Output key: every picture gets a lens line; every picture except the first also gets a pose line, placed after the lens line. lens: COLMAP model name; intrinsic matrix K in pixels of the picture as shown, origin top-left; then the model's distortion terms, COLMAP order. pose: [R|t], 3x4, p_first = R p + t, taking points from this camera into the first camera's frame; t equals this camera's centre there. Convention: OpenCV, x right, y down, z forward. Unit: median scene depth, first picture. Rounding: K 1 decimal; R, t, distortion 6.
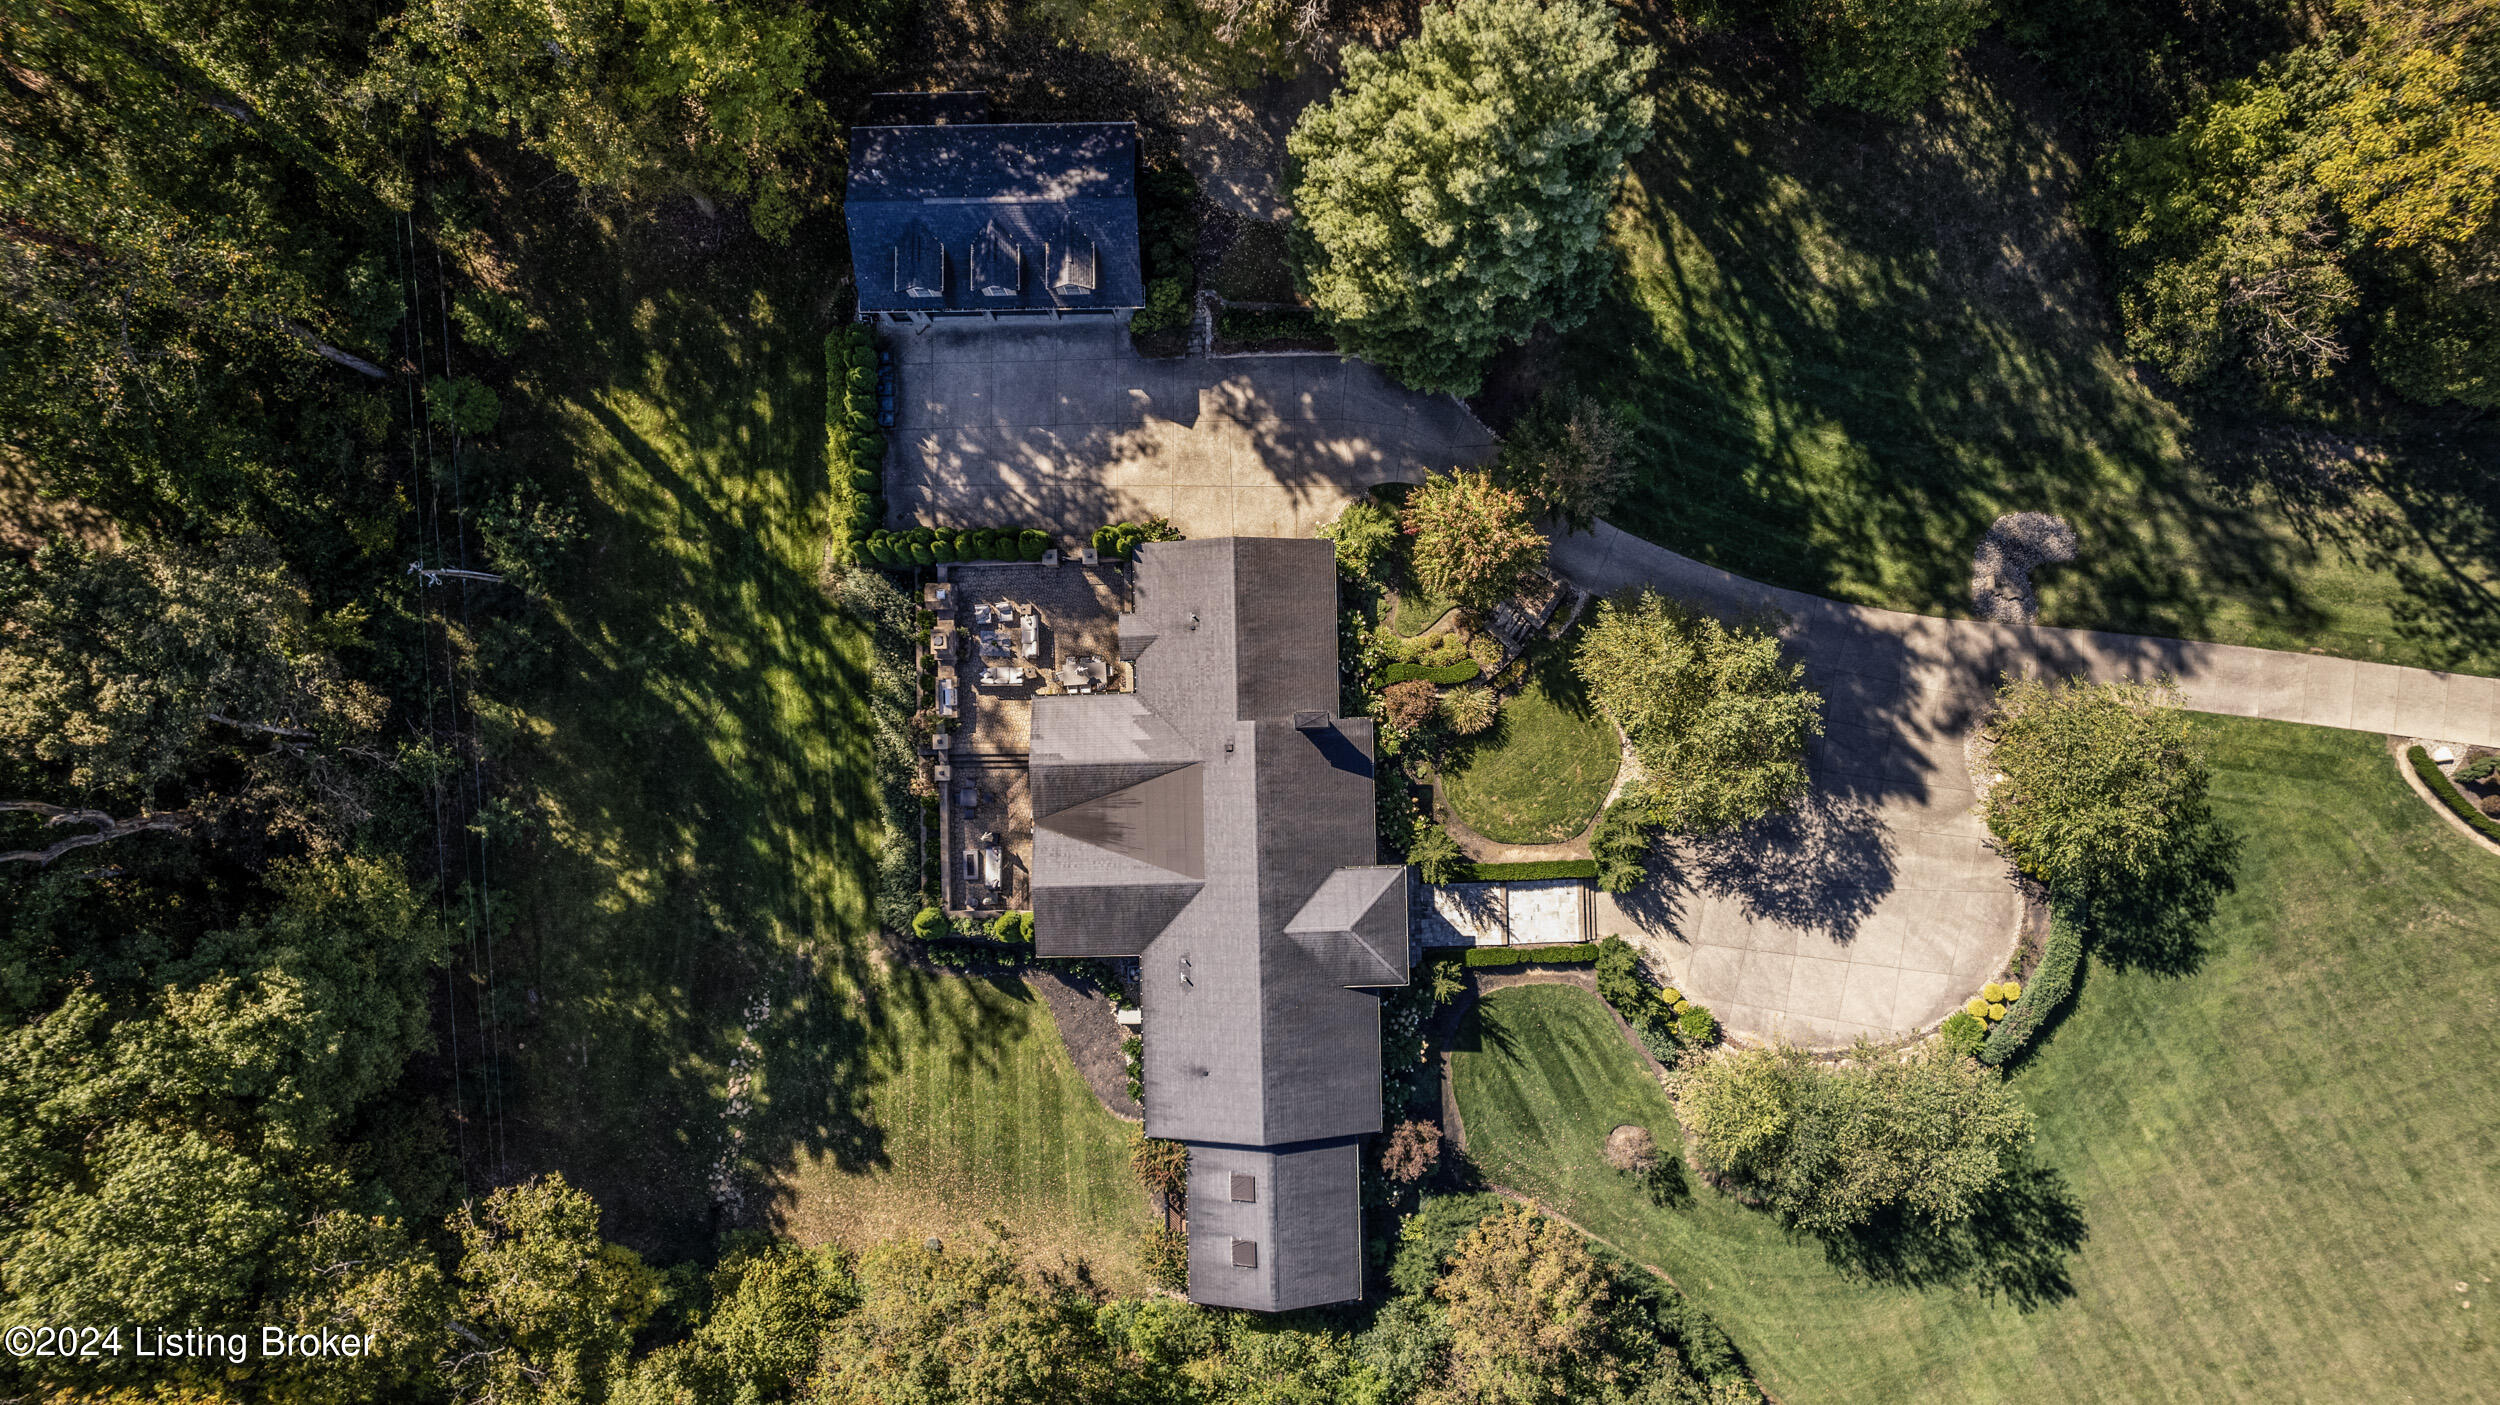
lens RADIAL K [[1632.3, 0, 1244.1], [0, 1632.3, 729.6], [0, 0, 1]] dist [-0.045736, 0.038298]
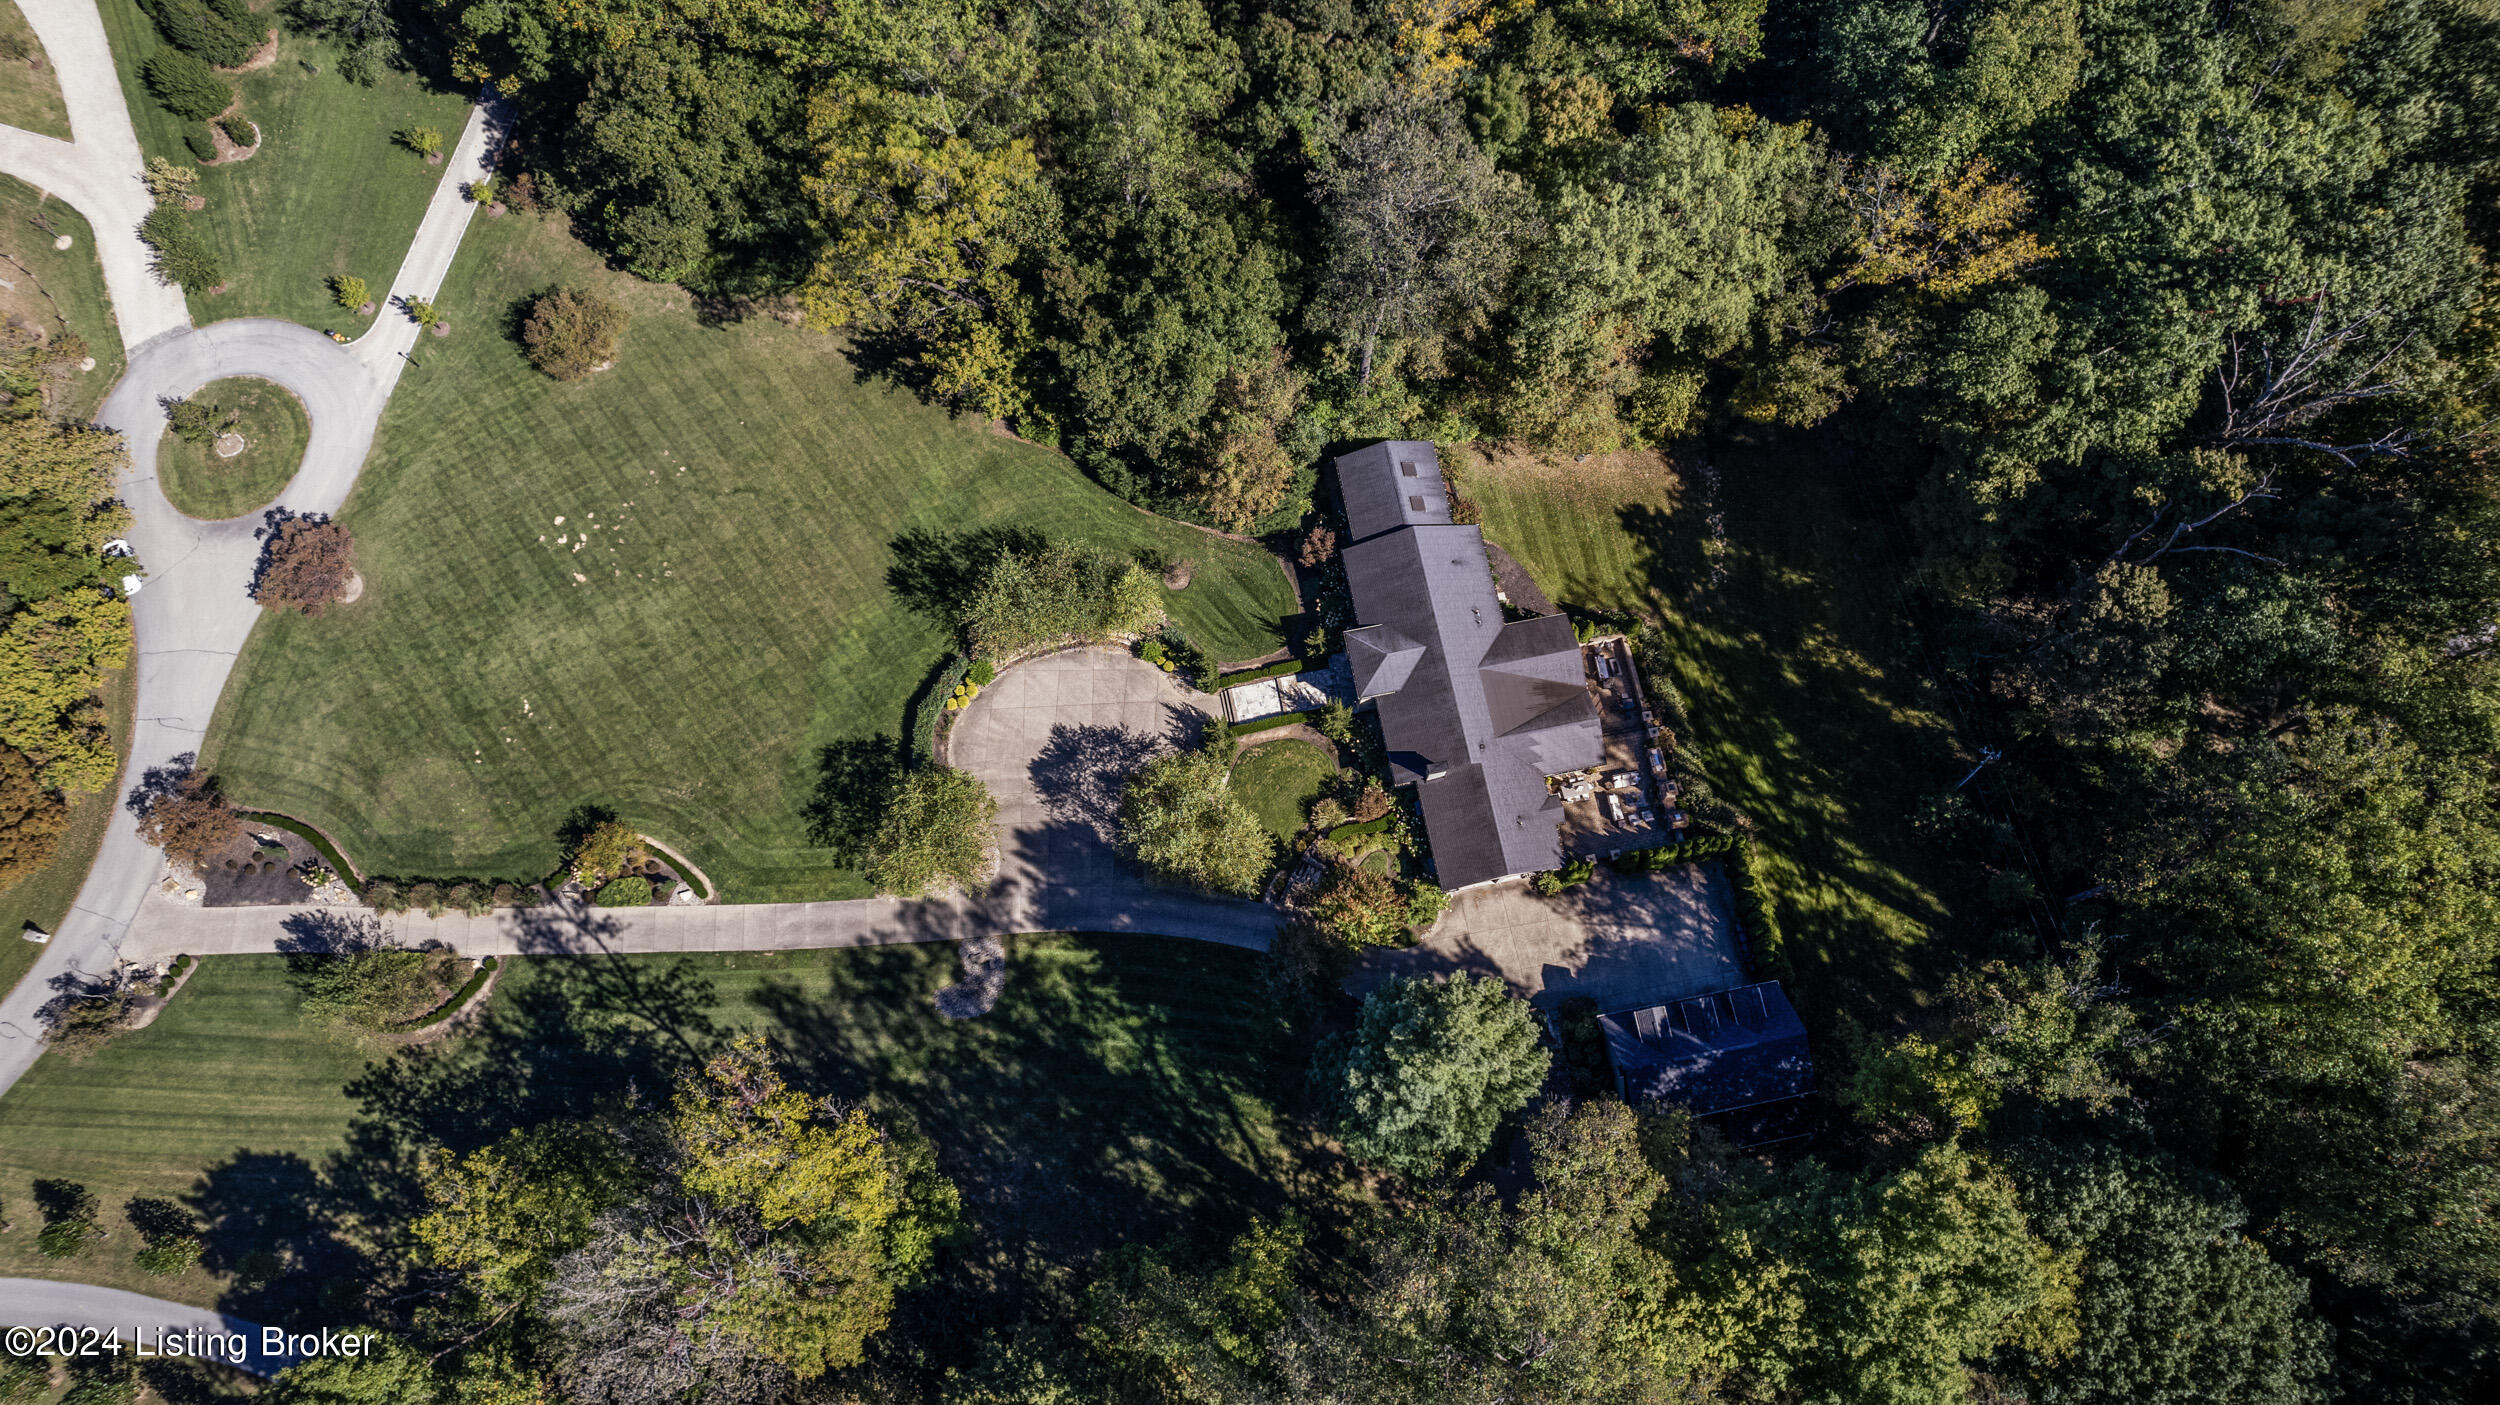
lens RADIAL K [[1600.2, 0, 1259.5], [0, 1600.2, 689.0], [0, 0, 1]] dist [-0.060565, 0.034341]
pose [[-0.984874, 0.161453, -0.062897, 0.278098], [-0.173113, -0.932383, 0.317324, -0.371937], [-0.007411, 0.323412, 0.946229, -0.480563]]
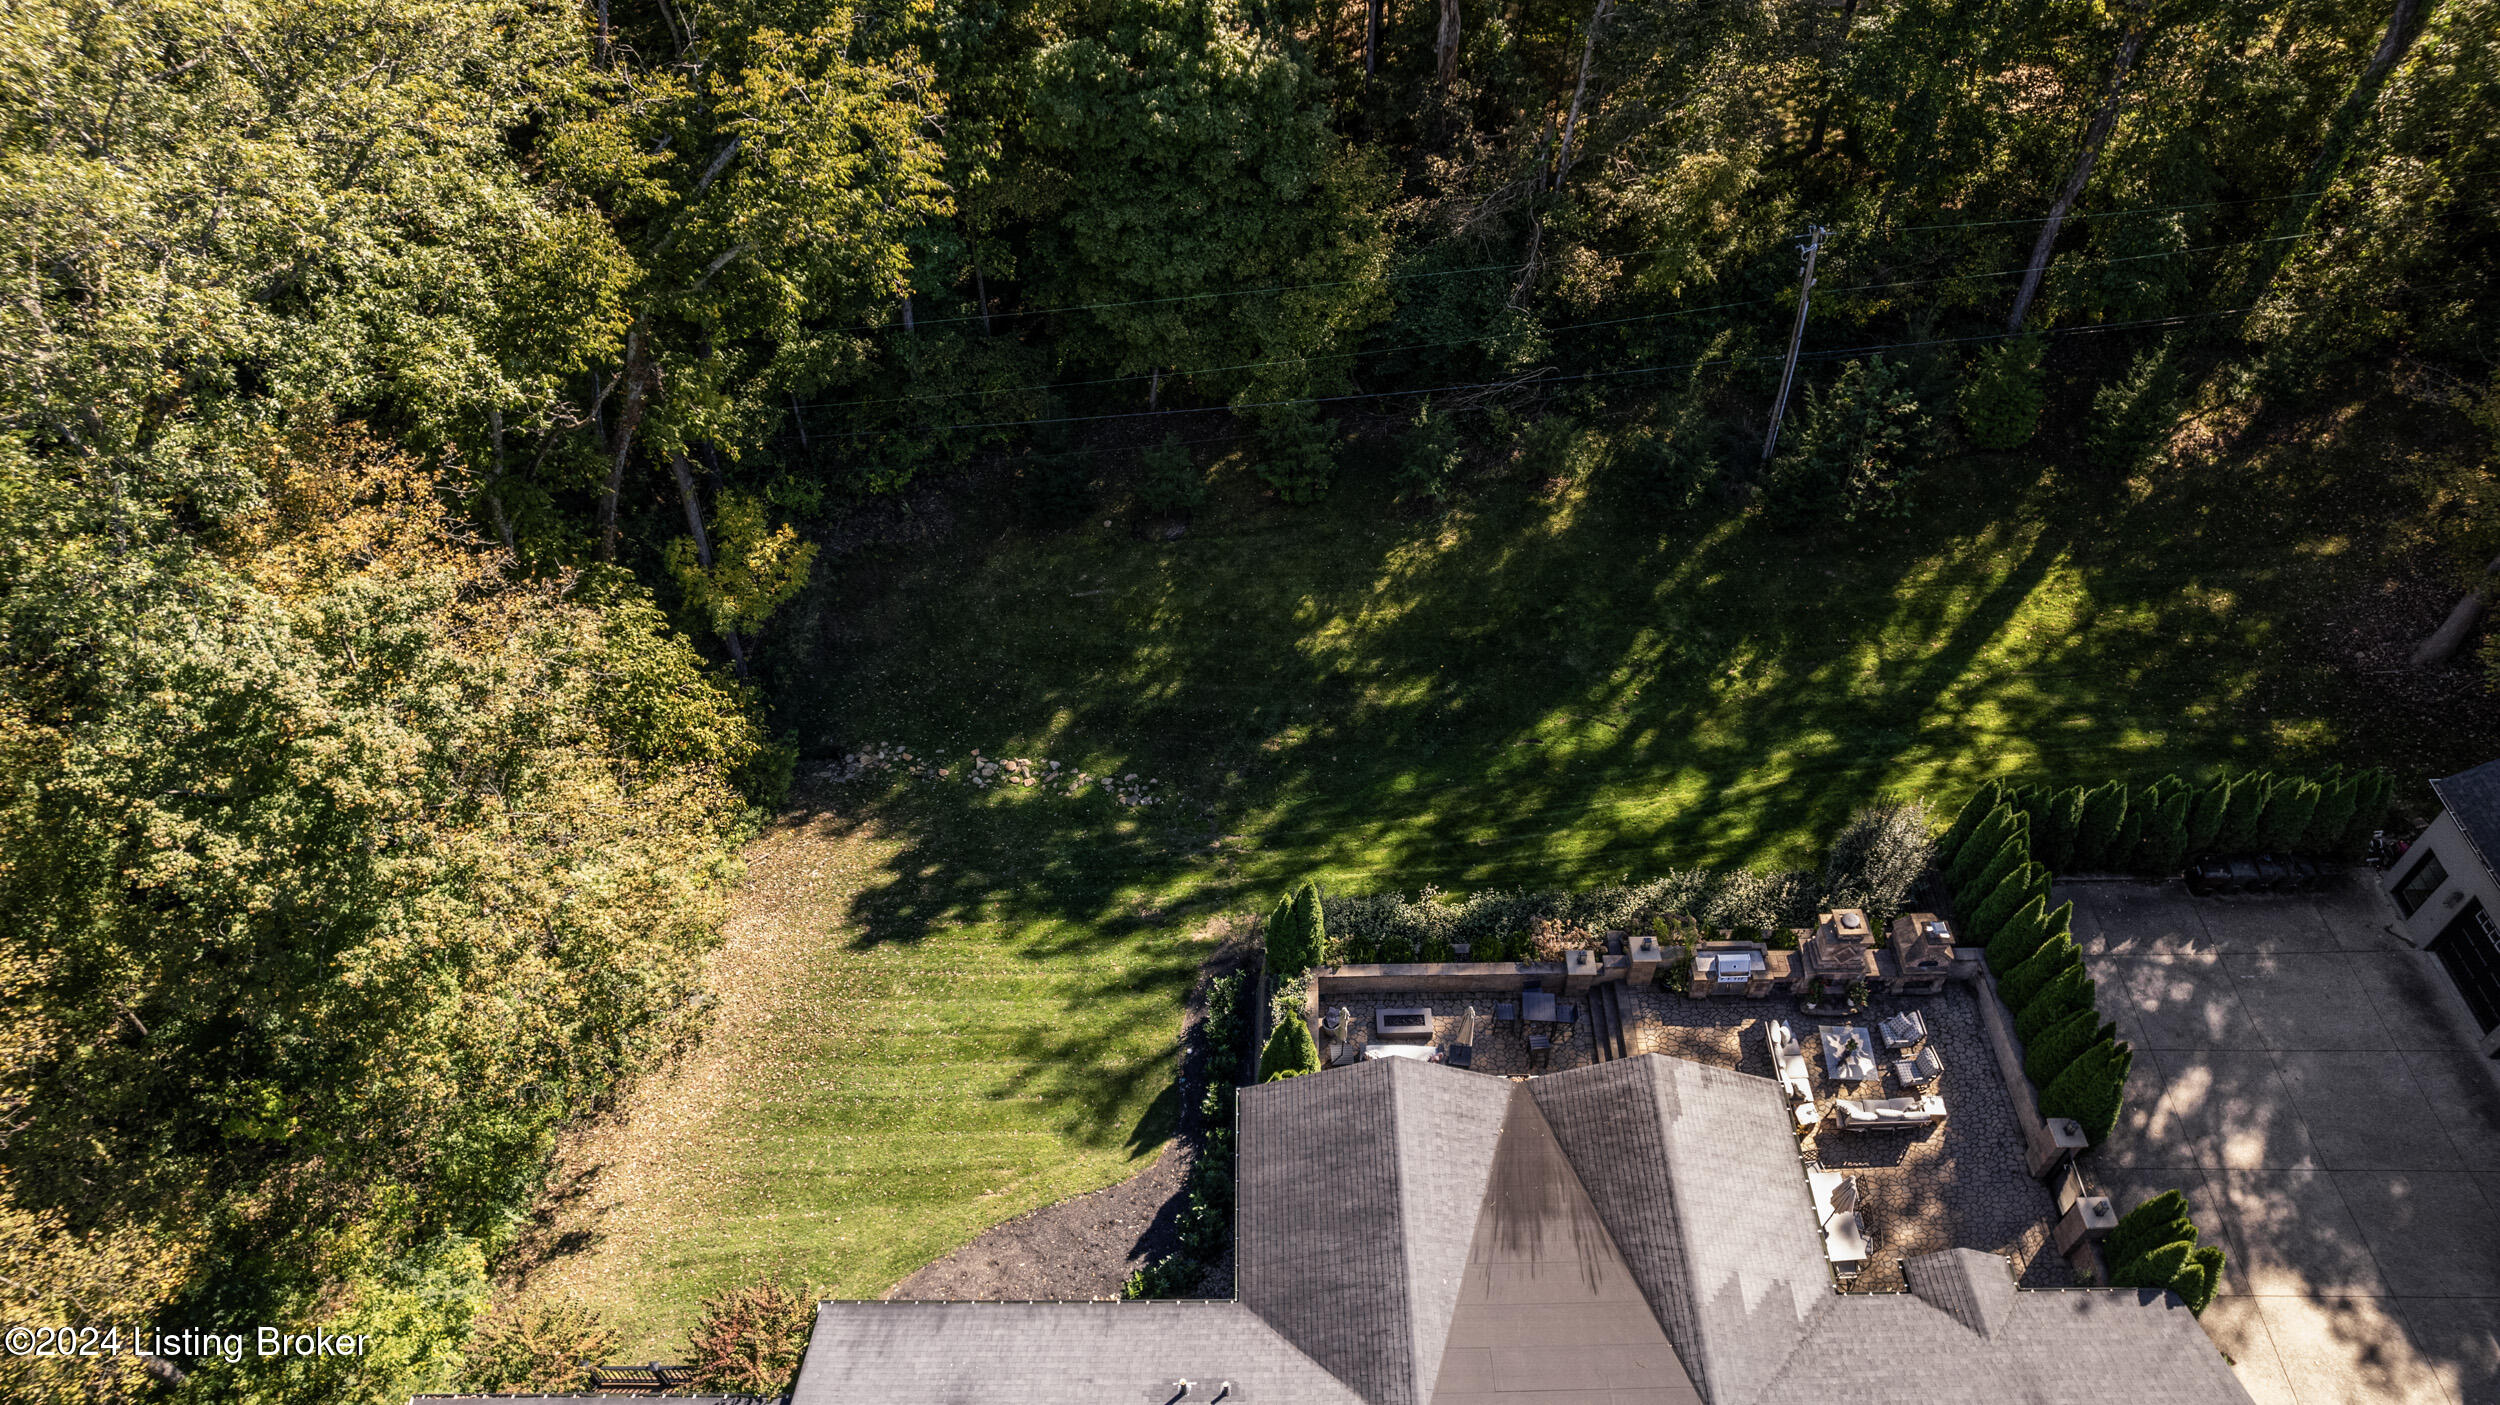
lens RADIAL K [[1600.2, 0, 1259.5], [0, 1600.2, 689.0], [0, 0, 1]] dist [-0.060565, 0.034341]
pose [[-0.016789, 0.731162, -0.681997, 0.099743], [-0.999368, 0.009101, 0.034360, 0.111174], [0.031329, 0.682143, 0.730547, 0.551372]]
